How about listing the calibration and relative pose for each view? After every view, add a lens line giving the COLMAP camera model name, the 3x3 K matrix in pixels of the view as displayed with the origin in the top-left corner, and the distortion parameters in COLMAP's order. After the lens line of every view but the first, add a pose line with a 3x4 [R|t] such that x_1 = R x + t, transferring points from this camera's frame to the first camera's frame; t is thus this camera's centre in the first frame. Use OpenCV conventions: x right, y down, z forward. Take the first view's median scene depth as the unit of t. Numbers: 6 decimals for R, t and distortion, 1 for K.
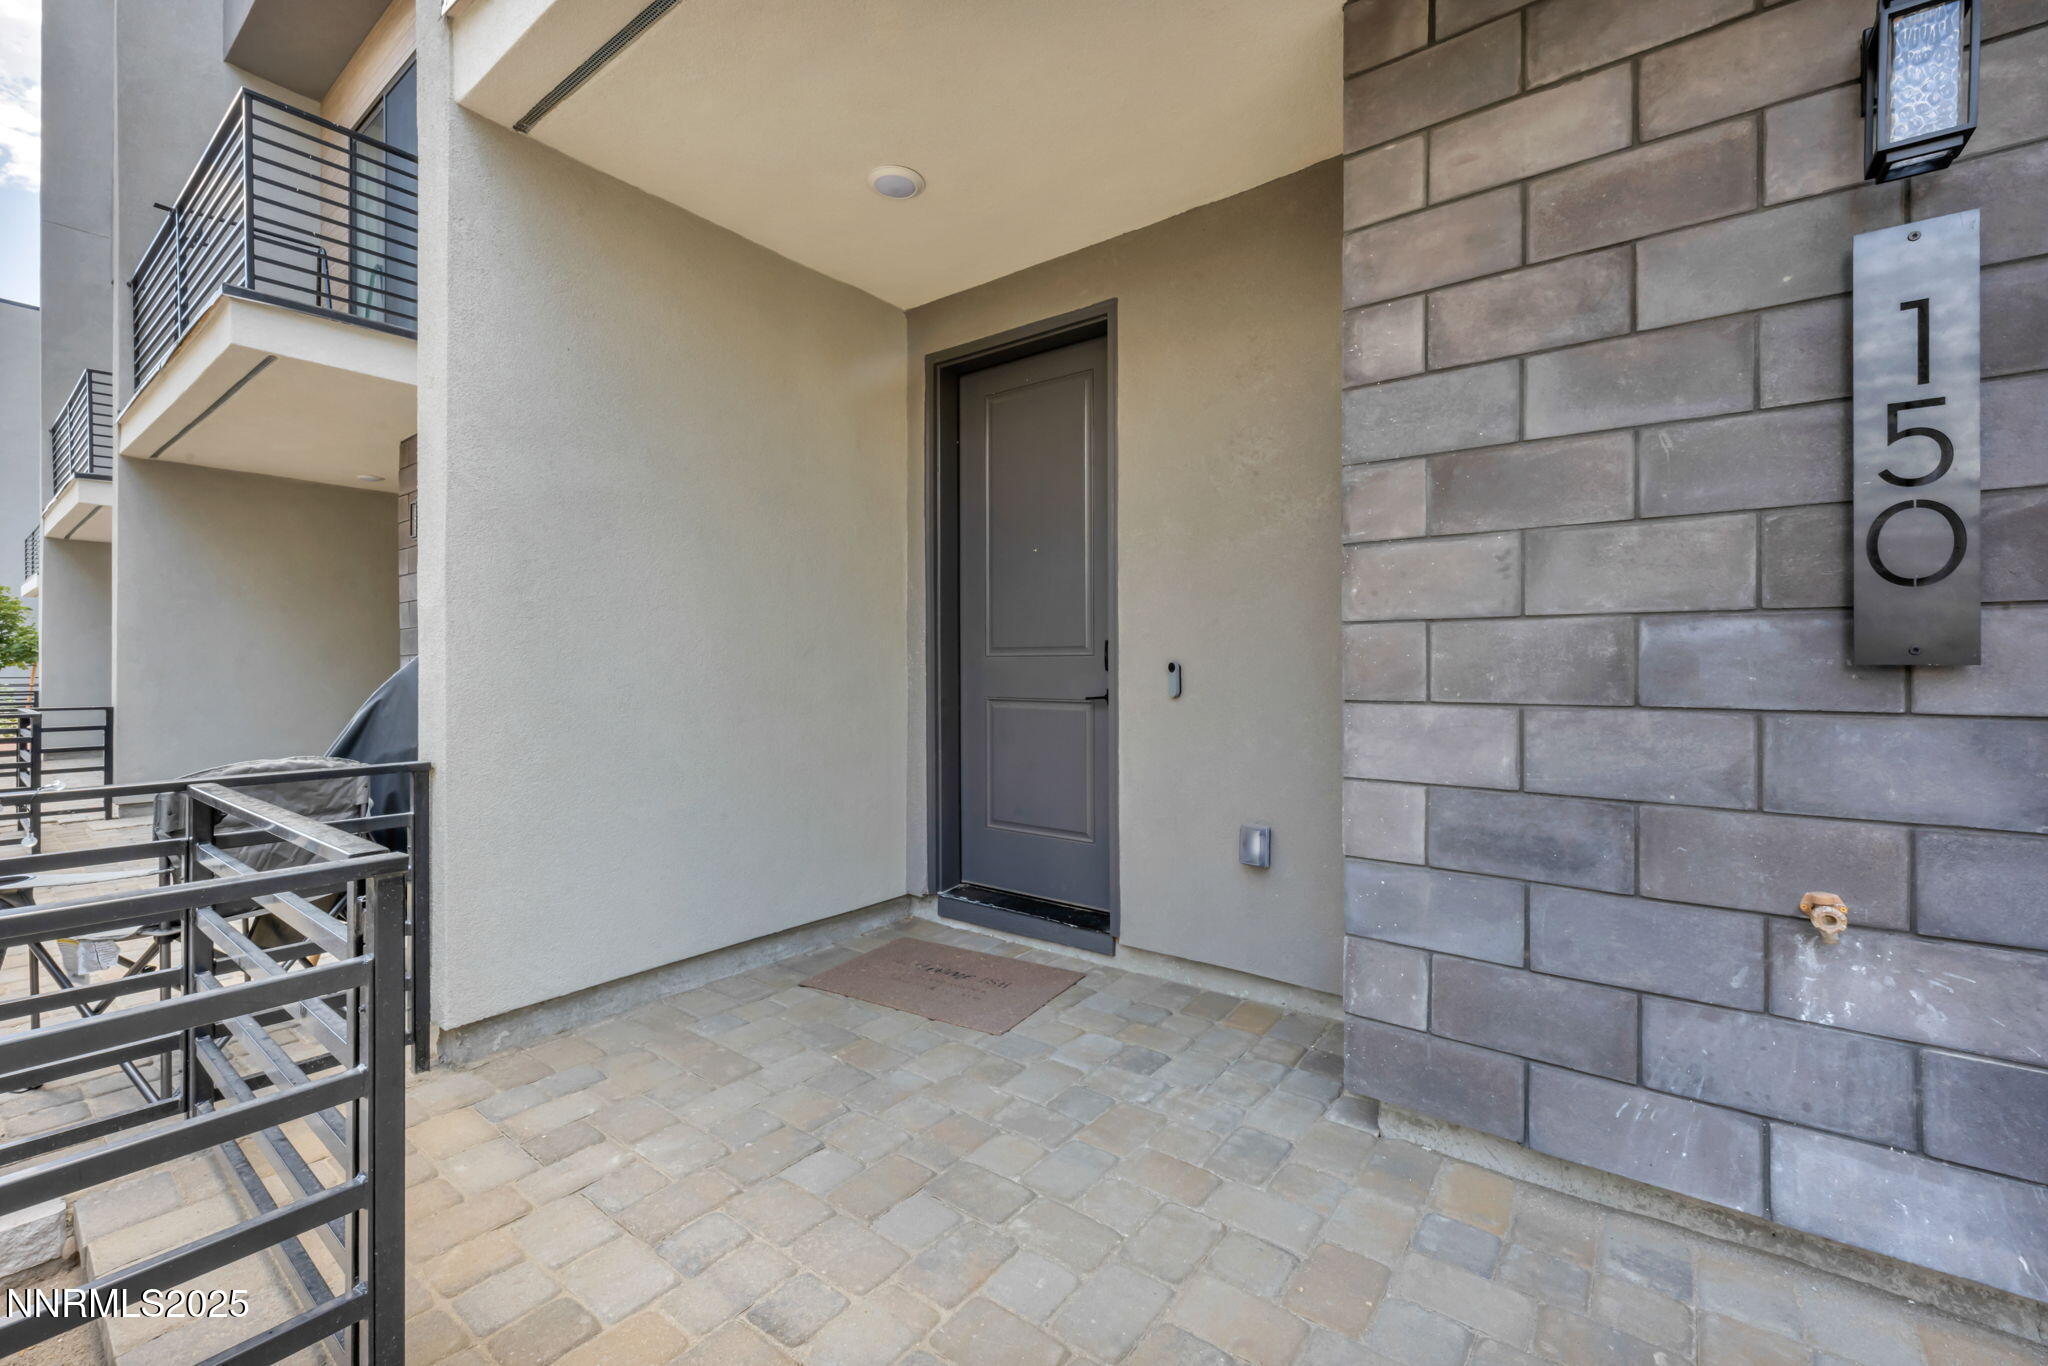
lens RADIAL K [[847.2, 0, 1023.2], [0, 847.2, 667.0], [0, 0, 1]] dist [-0.002789, -0.000243]
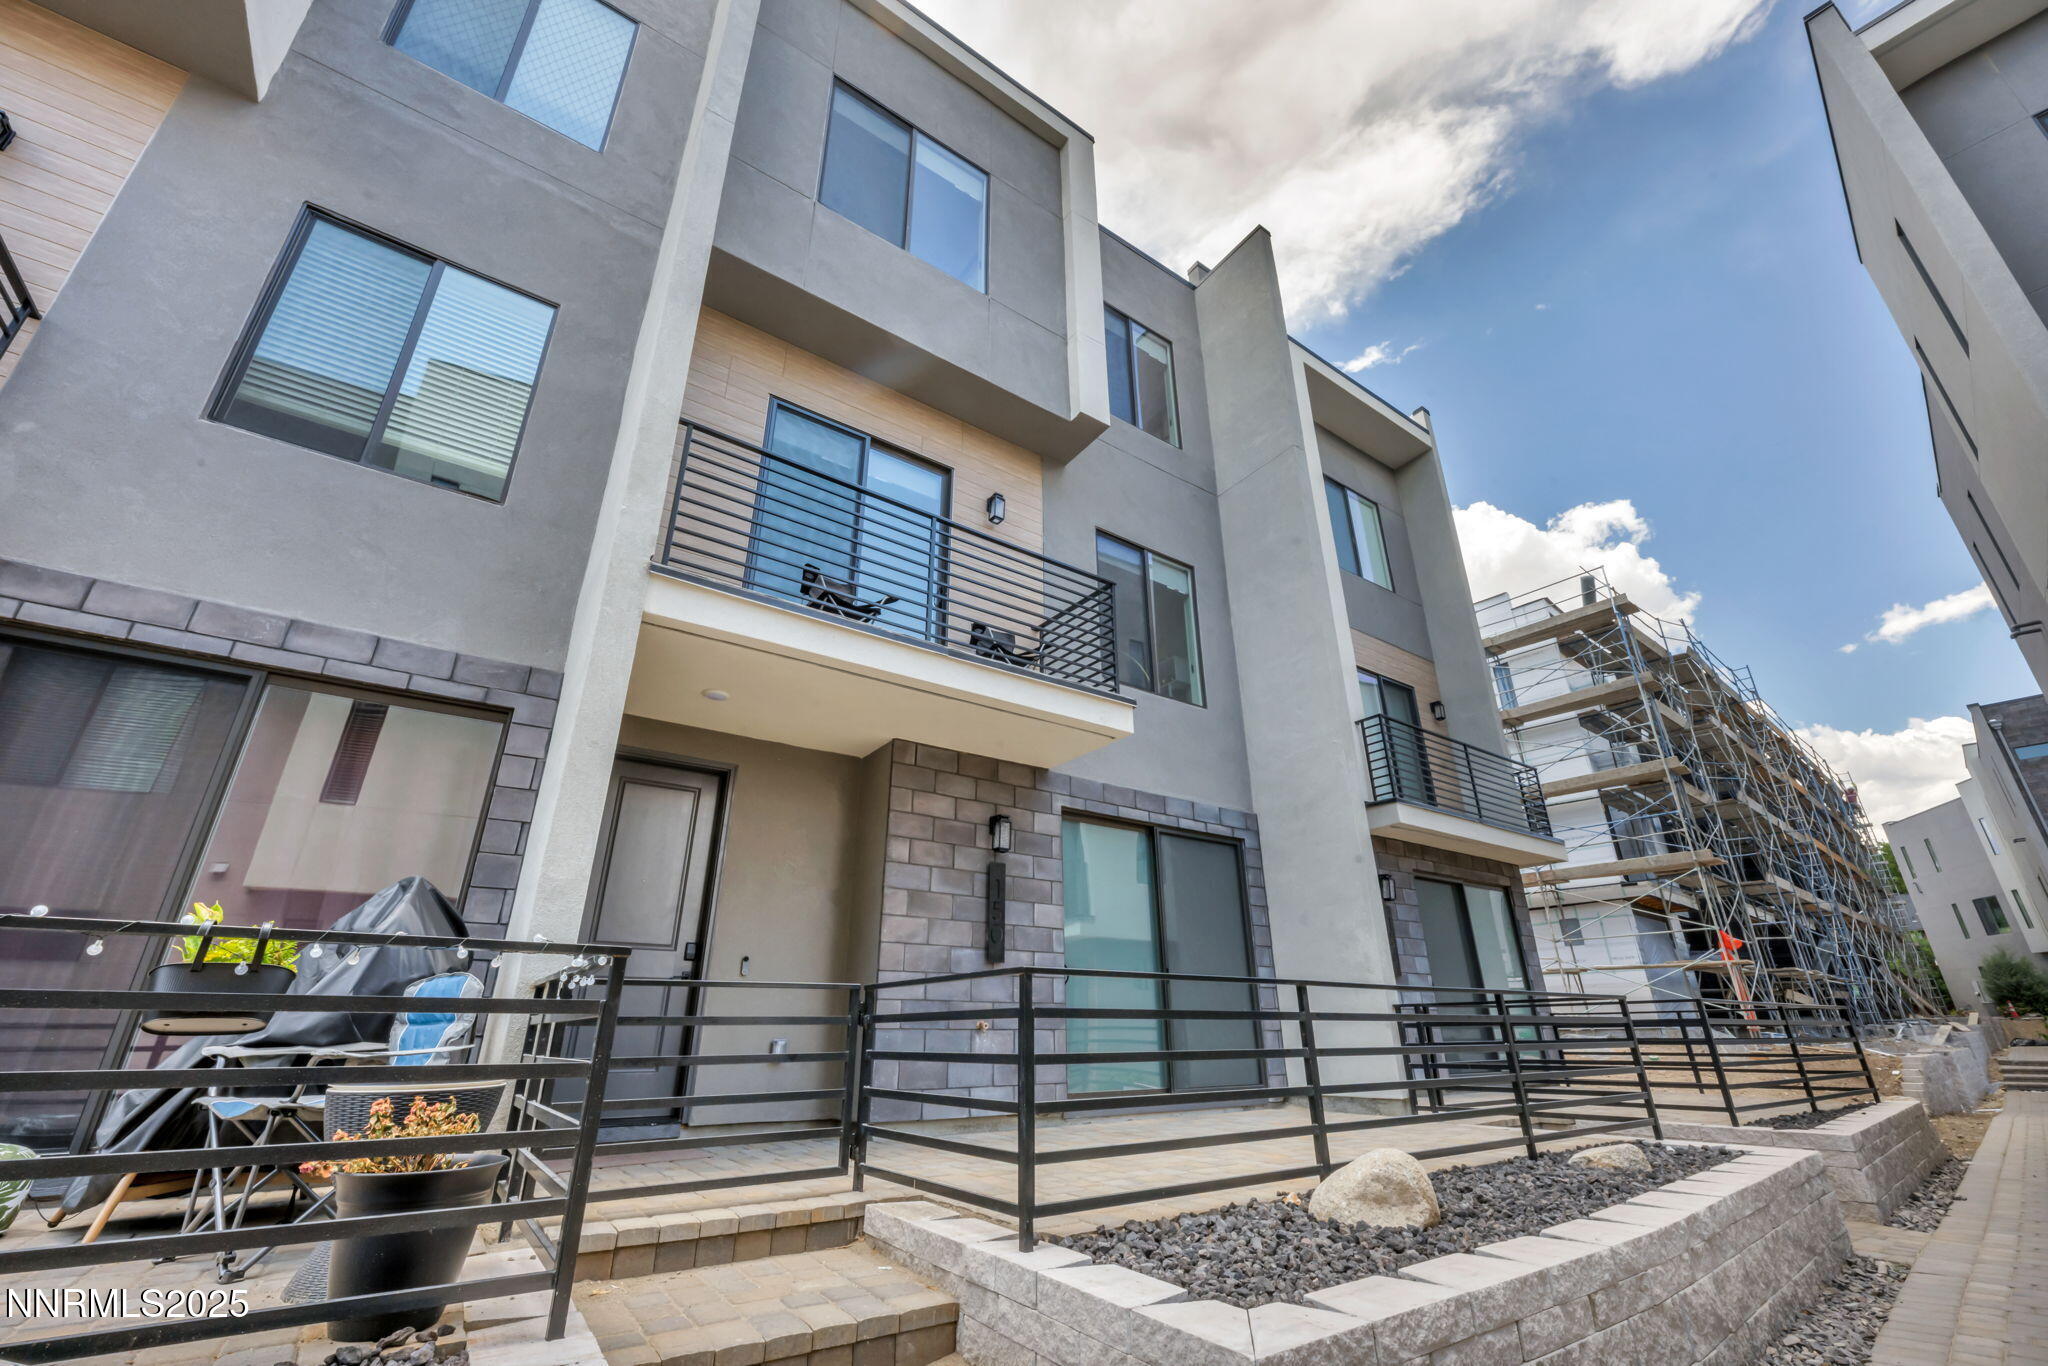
lens RADIAL K [[847.2, 0, 1029.1], [0, 847.2, 676.4], [0, 0, 1]] dist [-0.002789, -0.000243]
pose [[0.293010, 0.371096, 0.881154, -2.689245], [0.004418, 0.921069, -0.389375, 0.274912], [-0.956099, 0.117983, 0.268243, -0.419686]]
